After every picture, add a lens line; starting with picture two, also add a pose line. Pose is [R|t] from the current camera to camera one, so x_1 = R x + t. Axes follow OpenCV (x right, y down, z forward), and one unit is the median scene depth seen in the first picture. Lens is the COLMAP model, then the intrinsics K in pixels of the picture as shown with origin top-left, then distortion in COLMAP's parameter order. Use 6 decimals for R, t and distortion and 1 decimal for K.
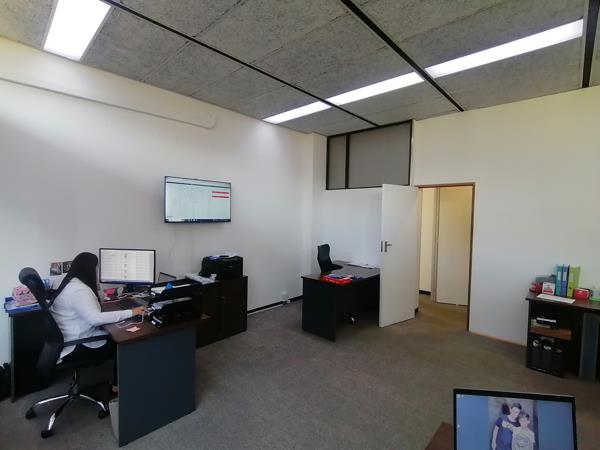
lens RADIAL K [[296.8, 0, 300.0], [0, 296.8, 225.0], [0, 0, 1]] dist [0.002010, -0.010896]
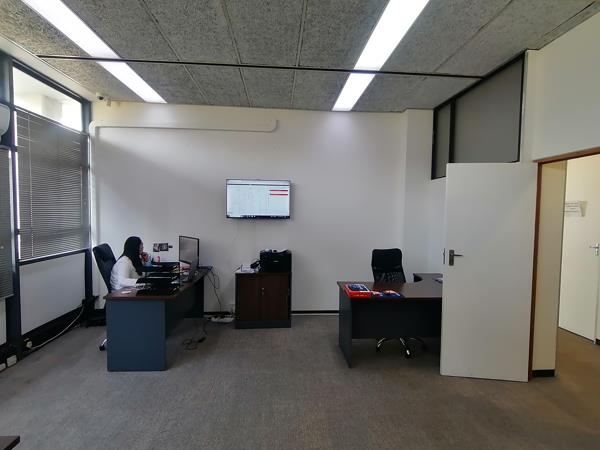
lens RADIAL K [[298.8, 0, 300.6], [0, 298.8, 226.4], [0, 0, 1]] dist [0.003223, -0.010376]
pose [[0.729783, 0.025474, -0.683204, 0.520705], [-0.026569, 0.999607, 0.008891, 0.006222], [0.683162, 0.011664, 0.730173, 0.287697]]
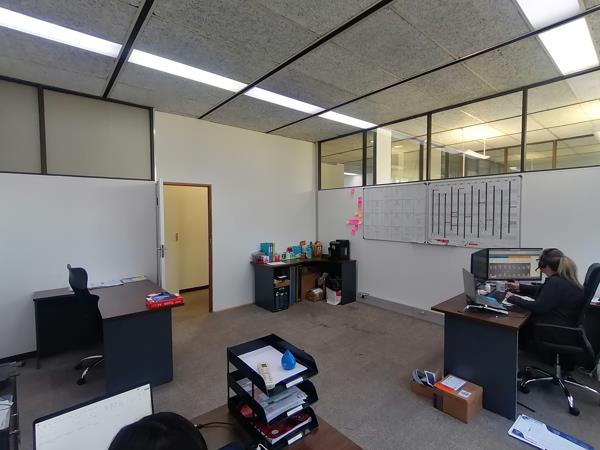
lens RADIAL K [[296.8, 0, 300.0], [0, 296.8, 225.0], [0, 0, 1]] dist [0.002010, -0.010896]
pose [[0.112970, -0.061767, 0.991677, -0.543988], [0.045174, 0.997353, 0.056974, -0.035355], [-0.992571, 0.038362, 0.115462, 0.521615]]
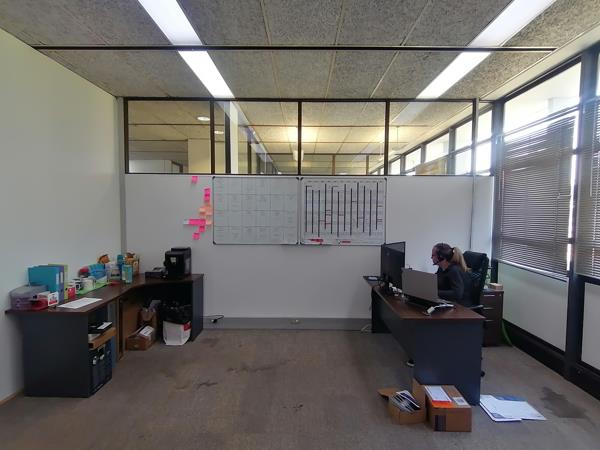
lens RADIAL K [[296.8, 0, 300.0], [0, 296.8, 225.0], [0, 0, 1]] dist [0.002010, -0.010896]
pose [[-0.685694, -0.057953, 0.725579, -0.130793], [0.006786, 0.996273, 0.085987, -0.033780], [-0.727858, 0.063884, -0.682745, 0.852922]]
